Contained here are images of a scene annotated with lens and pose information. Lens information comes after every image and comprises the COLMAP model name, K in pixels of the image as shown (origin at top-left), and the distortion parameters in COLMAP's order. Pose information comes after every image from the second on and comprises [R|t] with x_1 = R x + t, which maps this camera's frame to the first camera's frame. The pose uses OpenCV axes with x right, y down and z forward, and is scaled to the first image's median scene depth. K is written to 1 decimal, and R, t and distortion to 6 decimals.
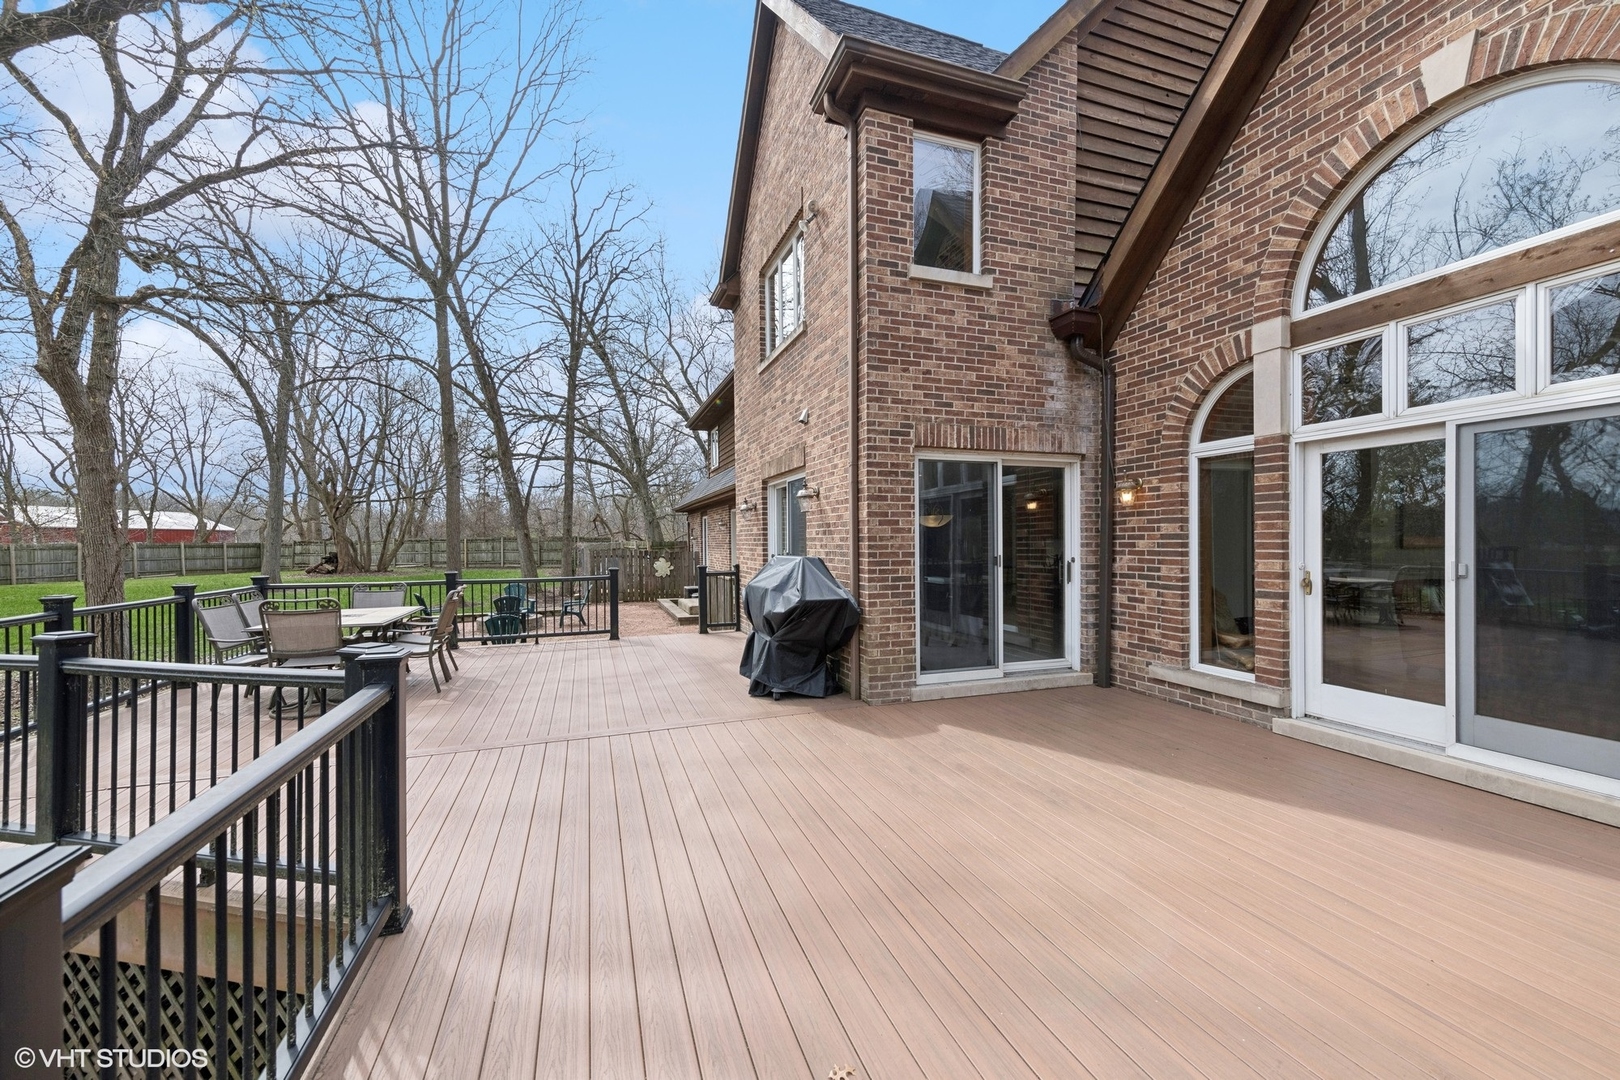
lens RADIAL K [[649.2, 0, 815.5], [0, 649.2, 549.8], [0, 0, 1]] dist [0.003502, 0.000236]
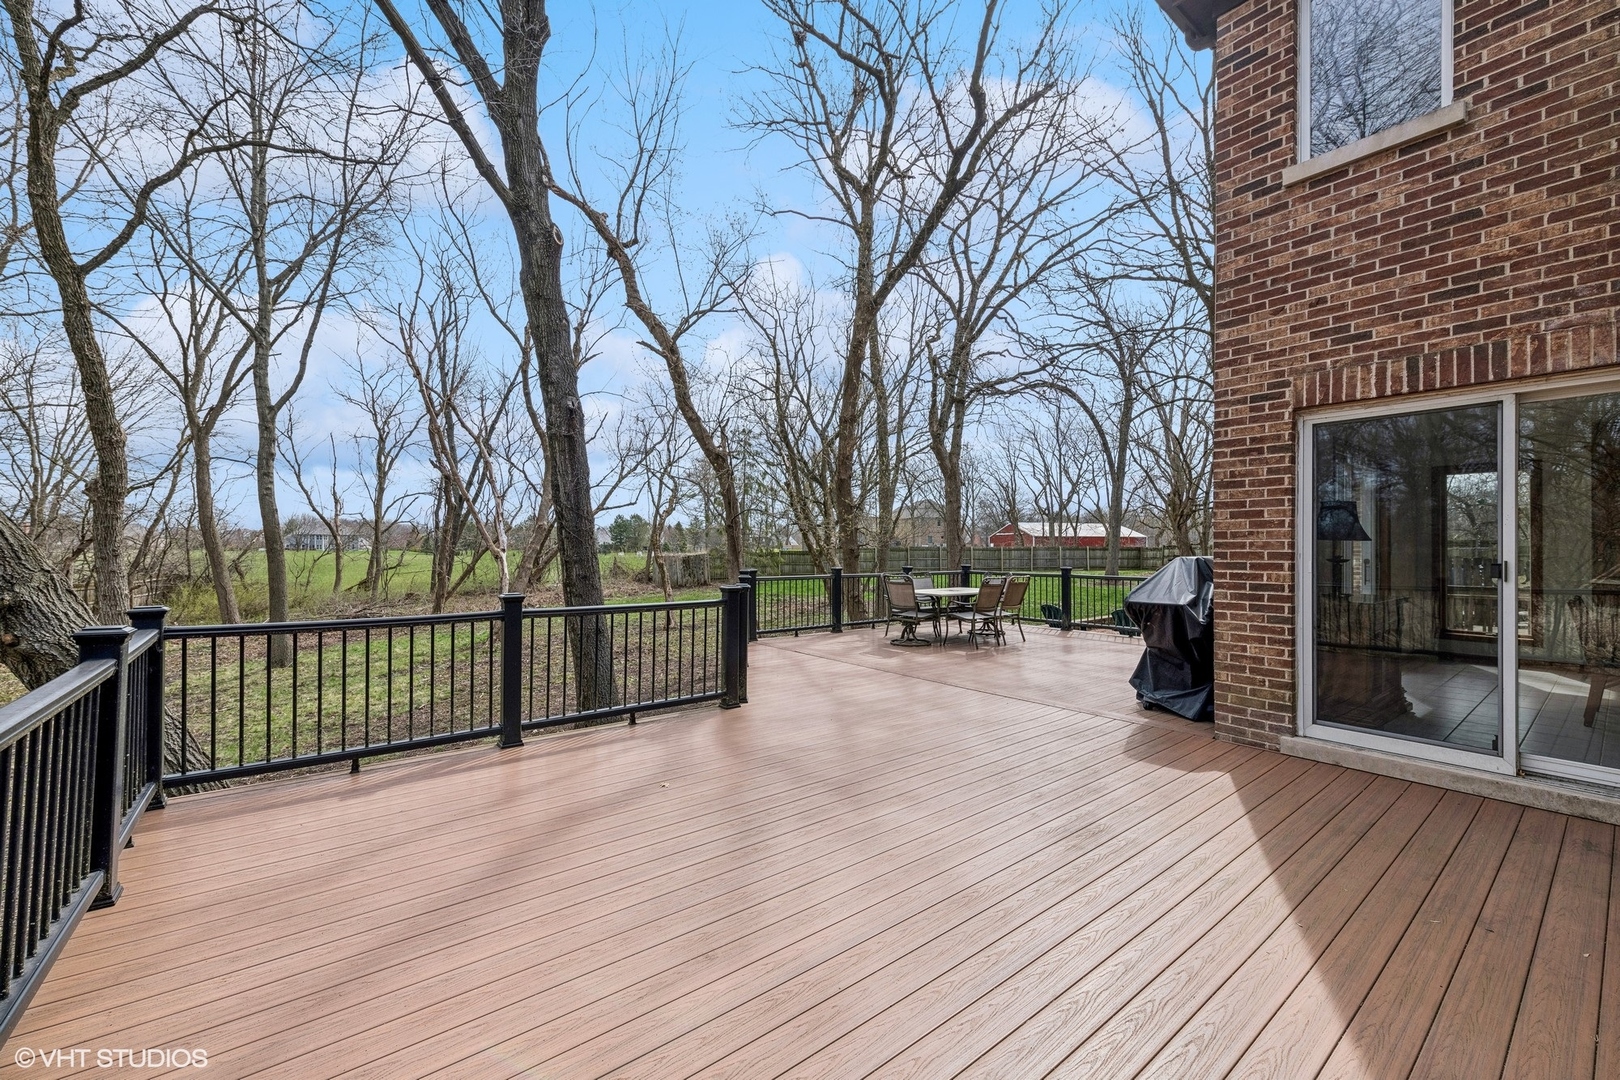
lens RADIAL K [[649.2, 0, 816.3], [0, 649.2, 543.5], [0, 0, 1]] dist [0.003502, 0.000236]
pose [[0.328356, -0.003815, -0.944546, 0.656478], [-0.012157, 0.999892, -0.008264, 0.005802], [0.944476, 0.014197, 0.328274, 0.240017]]
